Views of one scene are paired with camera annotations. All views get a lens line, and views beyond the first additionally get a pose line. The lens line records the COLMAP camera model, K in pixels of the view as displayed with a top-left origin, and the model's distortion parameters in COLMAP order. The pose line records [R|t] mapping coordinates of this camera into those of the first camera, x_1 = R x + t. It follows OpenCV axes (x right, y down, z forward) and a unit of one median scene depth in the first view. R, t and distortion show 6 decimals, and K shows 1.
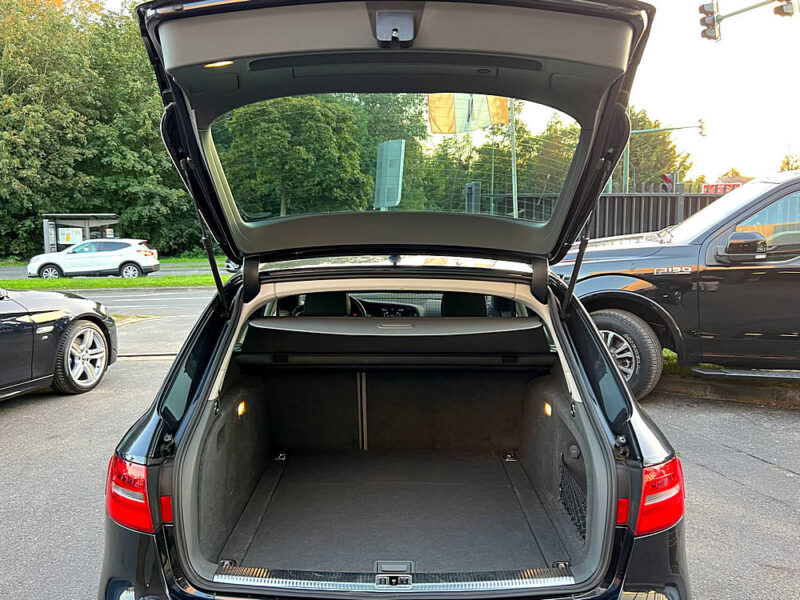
lens RADIAL K [[666.1, 0, 385.3], [0, 666.1, 298.2], [0, 0, 1]] dist [0.021161, 0.001244]
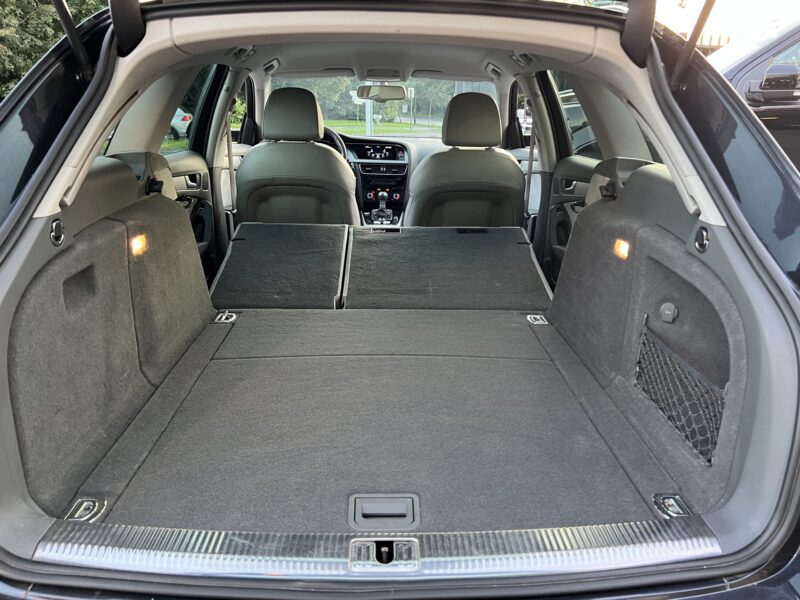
lens RADIAL K [[593.6, 0, 400.0], [0, 593.6, 300.0], [0, 0, 1]] dist [0.034638, -0.063632]
pose [[0.998693, 0.002148, 0.051061, 0.000275], [-0.012705, 0.978185, 0.207349, 0.102820], [-0.049502, -0.207727, 0.976934, 0.457306]]
